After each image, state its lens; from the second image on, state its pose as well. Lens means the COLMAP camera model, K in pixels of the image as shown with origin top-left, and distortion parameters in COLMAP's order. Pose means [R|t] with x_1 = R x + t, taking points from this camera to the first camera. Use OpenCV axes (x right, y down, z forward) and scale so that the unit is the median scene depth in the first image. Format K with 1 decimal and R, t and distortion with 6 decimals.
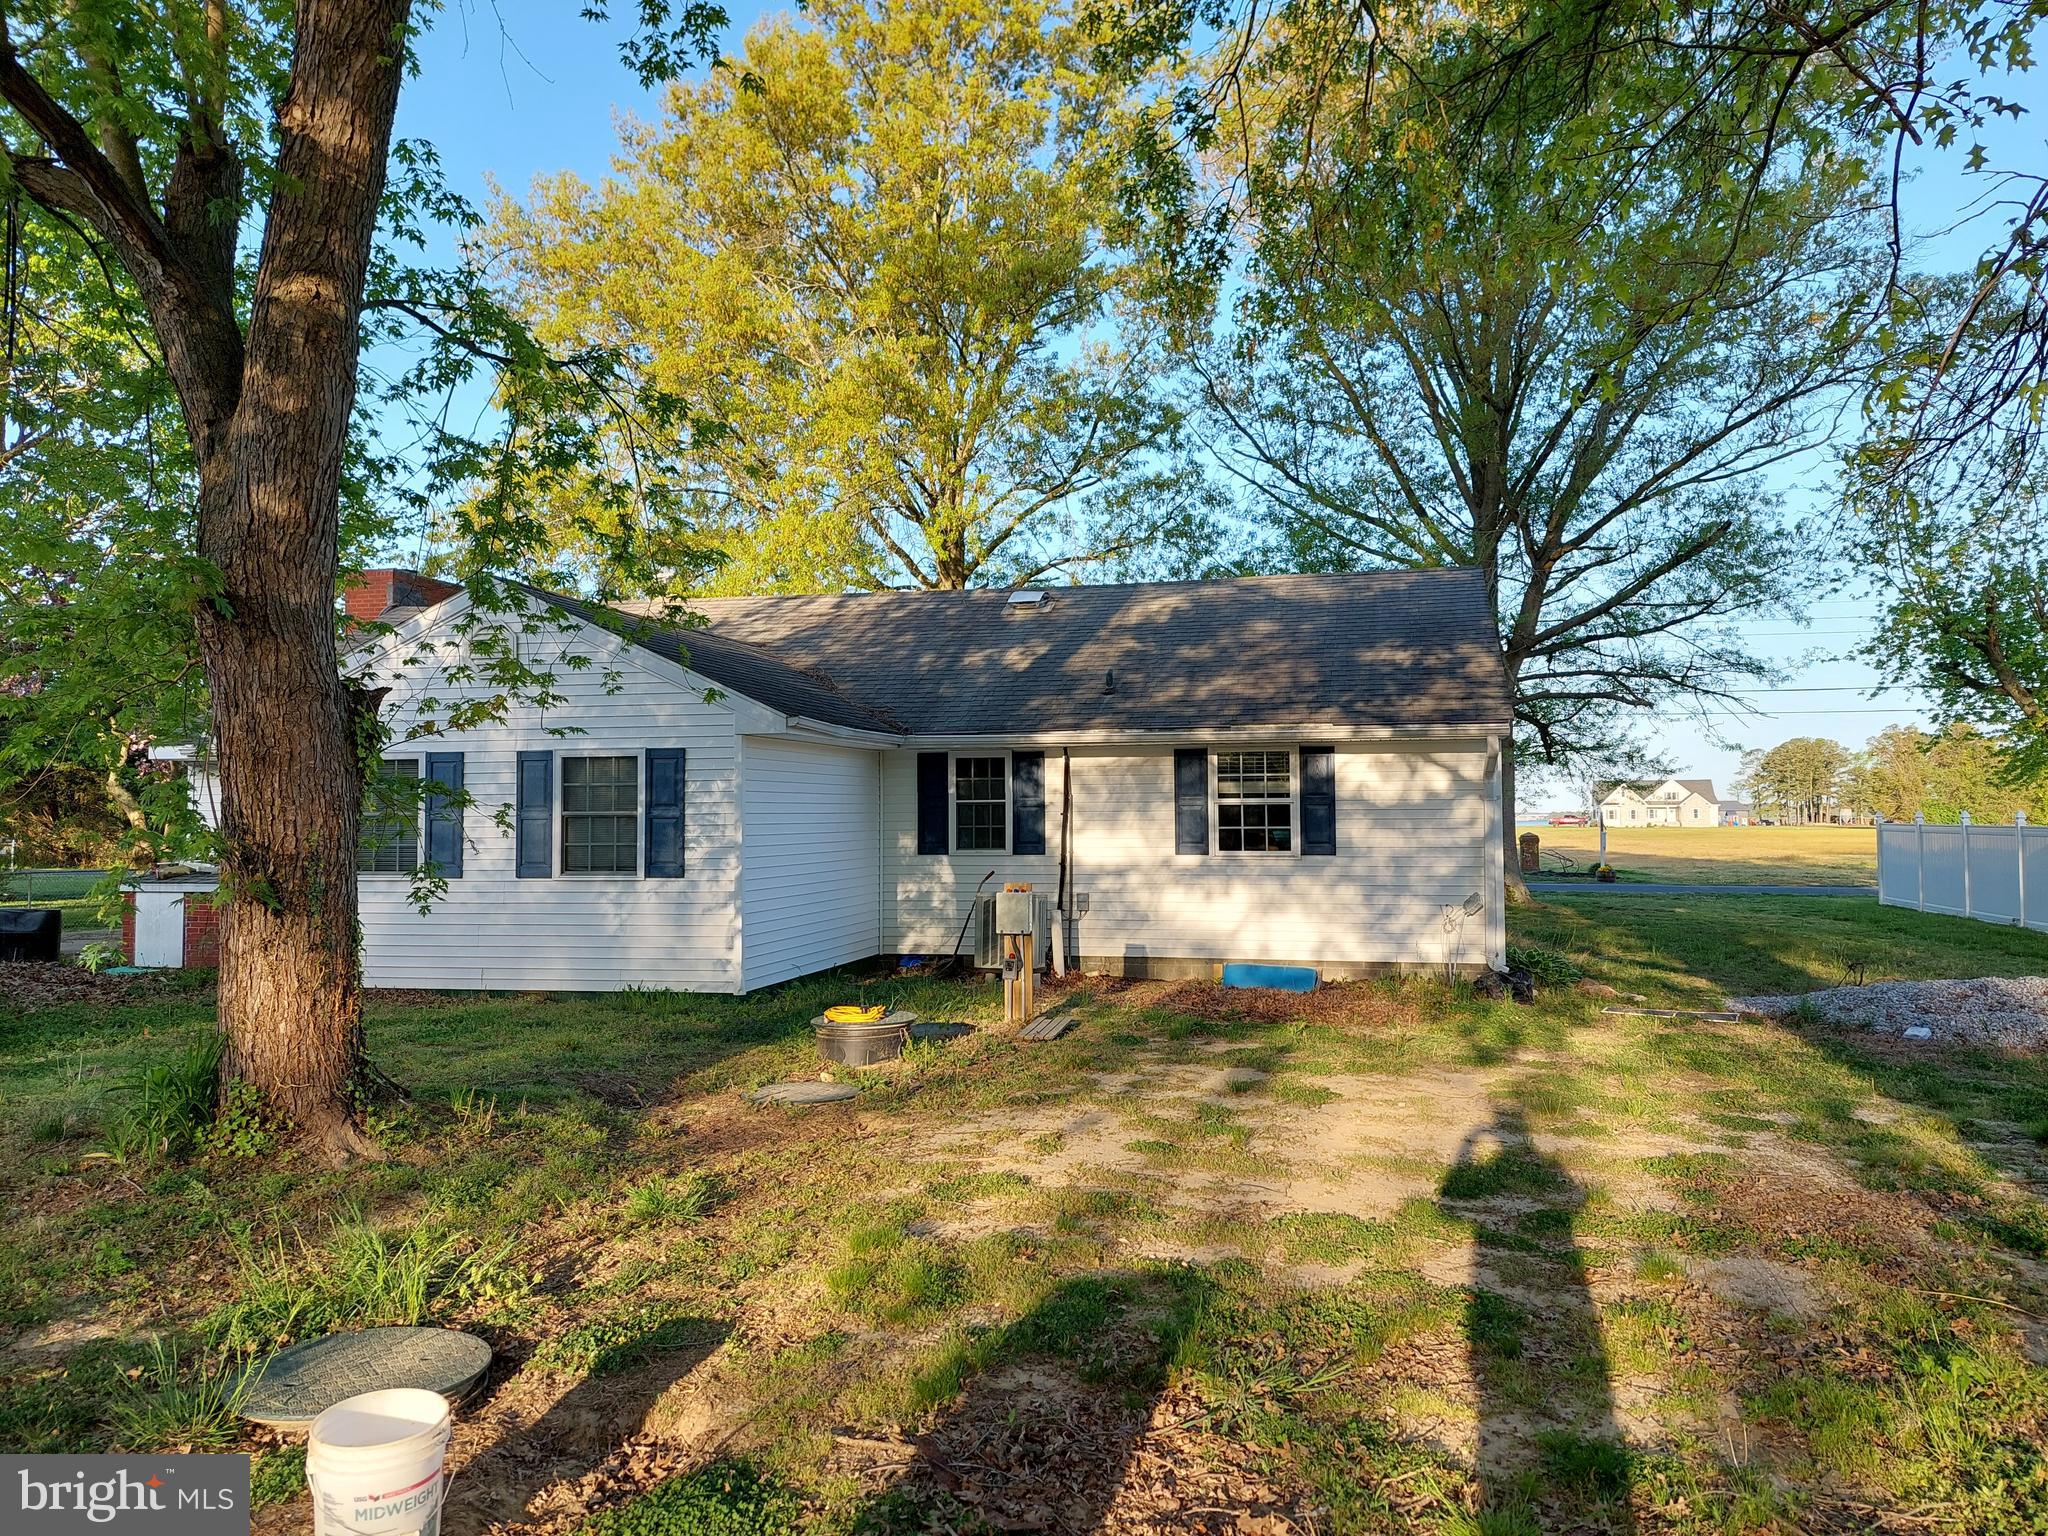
lens RADIAL K [[1538.6, 0, 1026.7], [0, 1538.6, 750.4], [0, 0, 1]] dist [-0.000436, 0.036913]
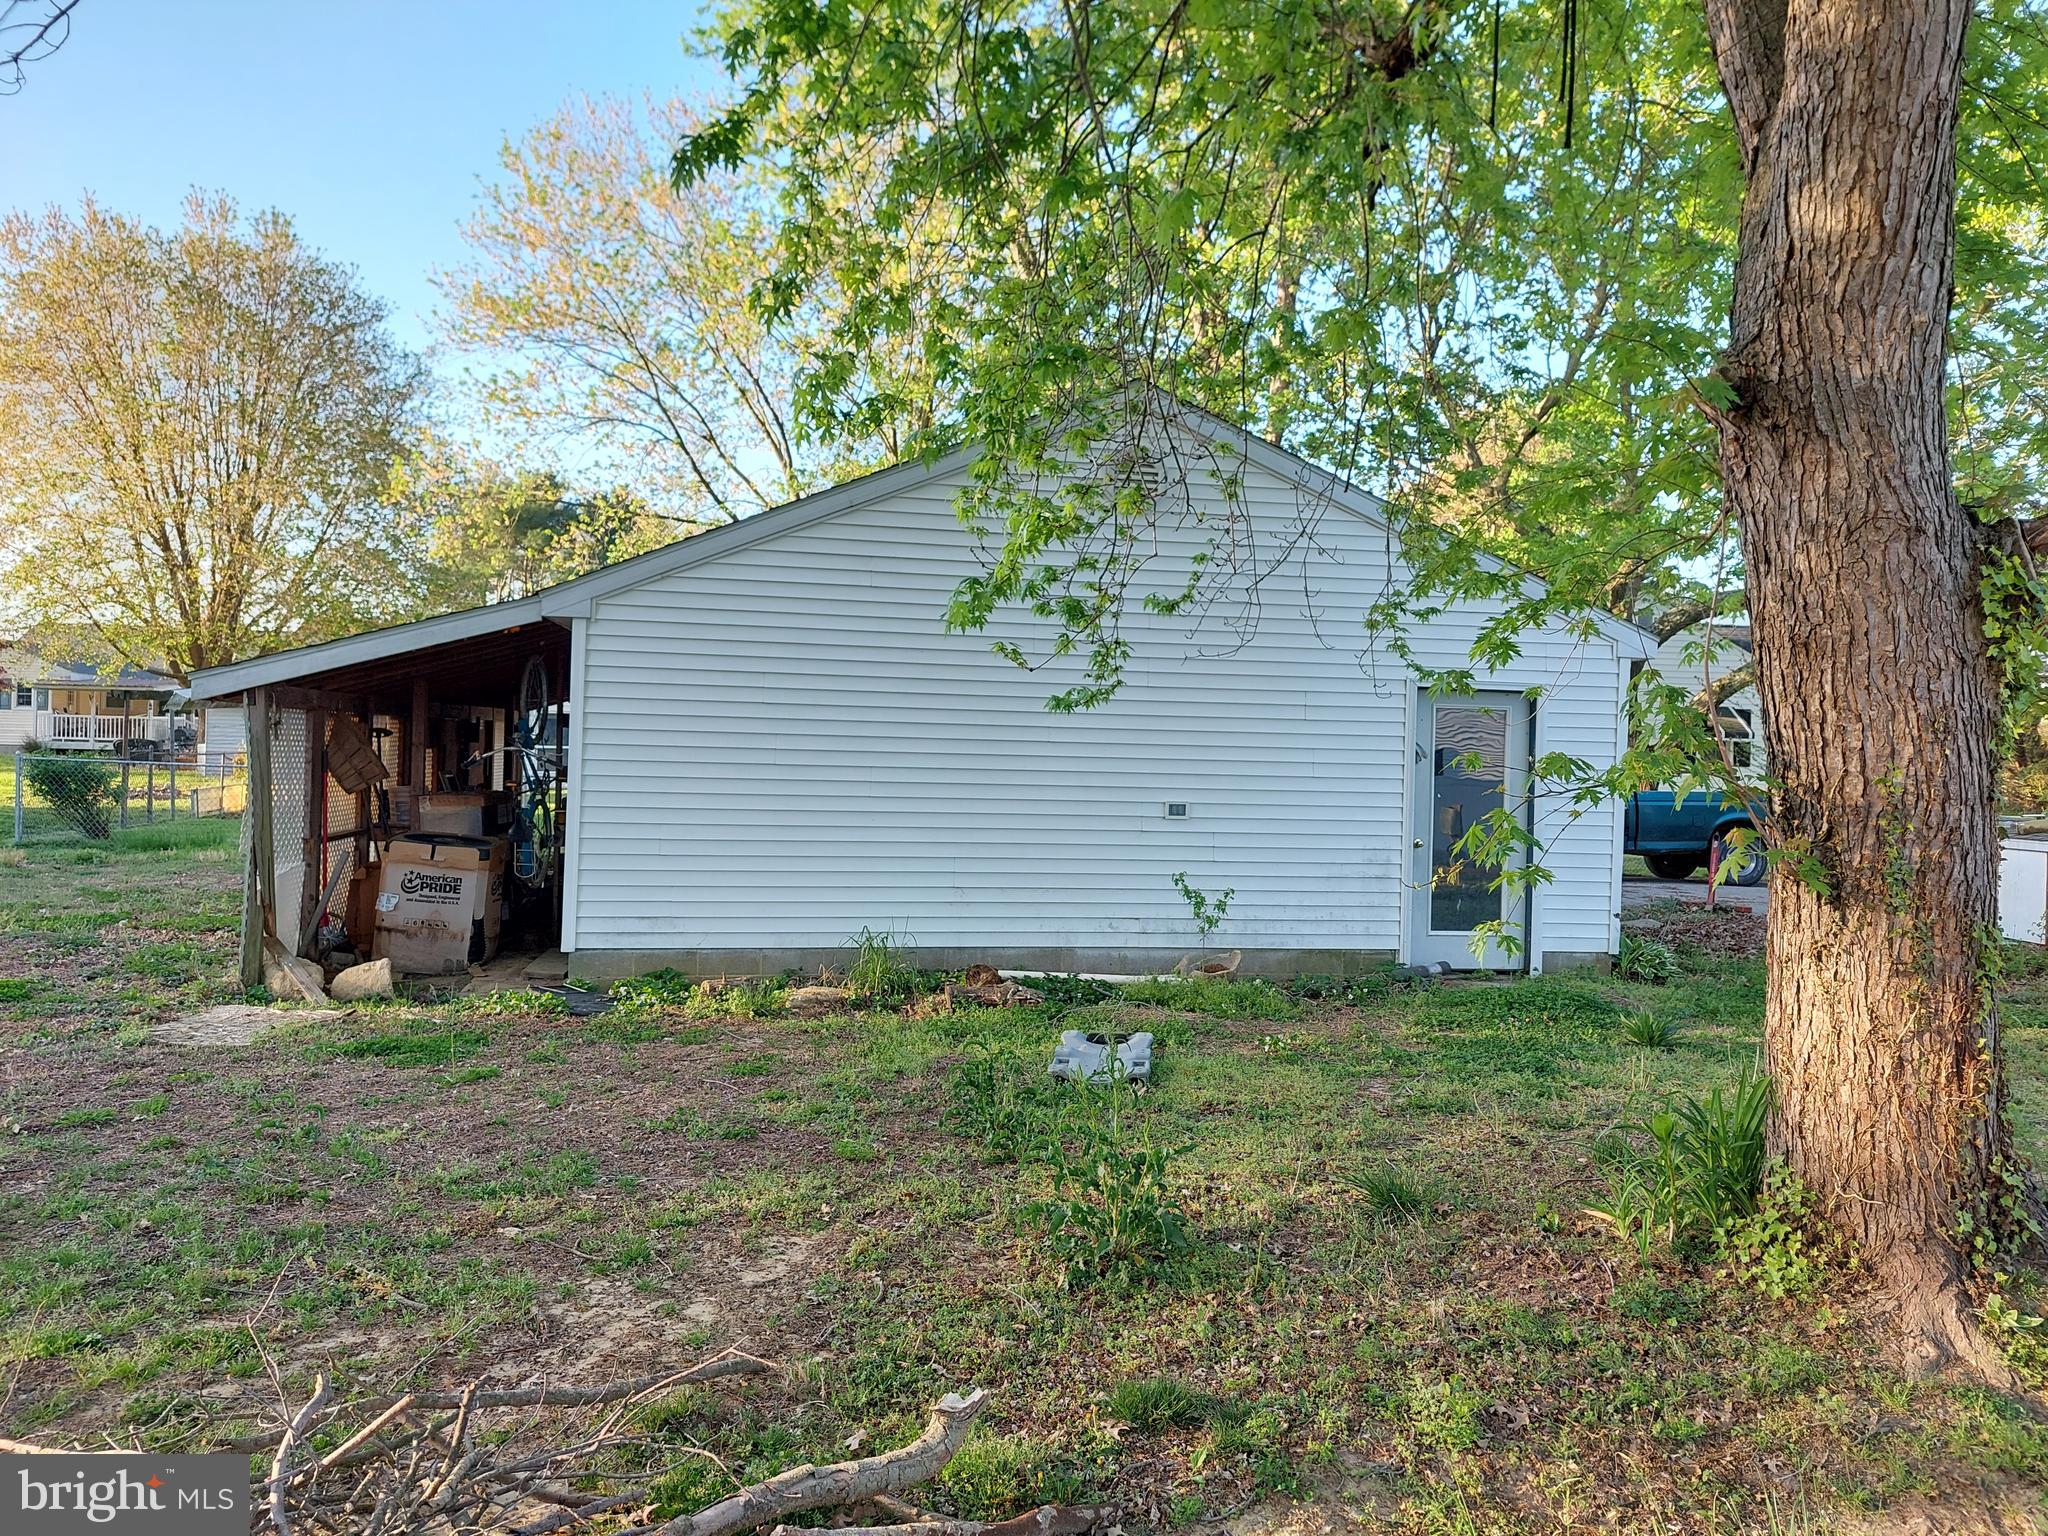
lens RADIAL K [[1538.6, 0, 1026.7], [0, 1538.6, 750.4], [0, 0, 1]] dist [-0.000436, 0.036913]
pose [[0.411772, 0.013021, -0.911194, -0.068612], [0.018082, 0.999584, 0.022455, 0.027244], [0.911107, -0.025723, 0.411366, 0.467544]]
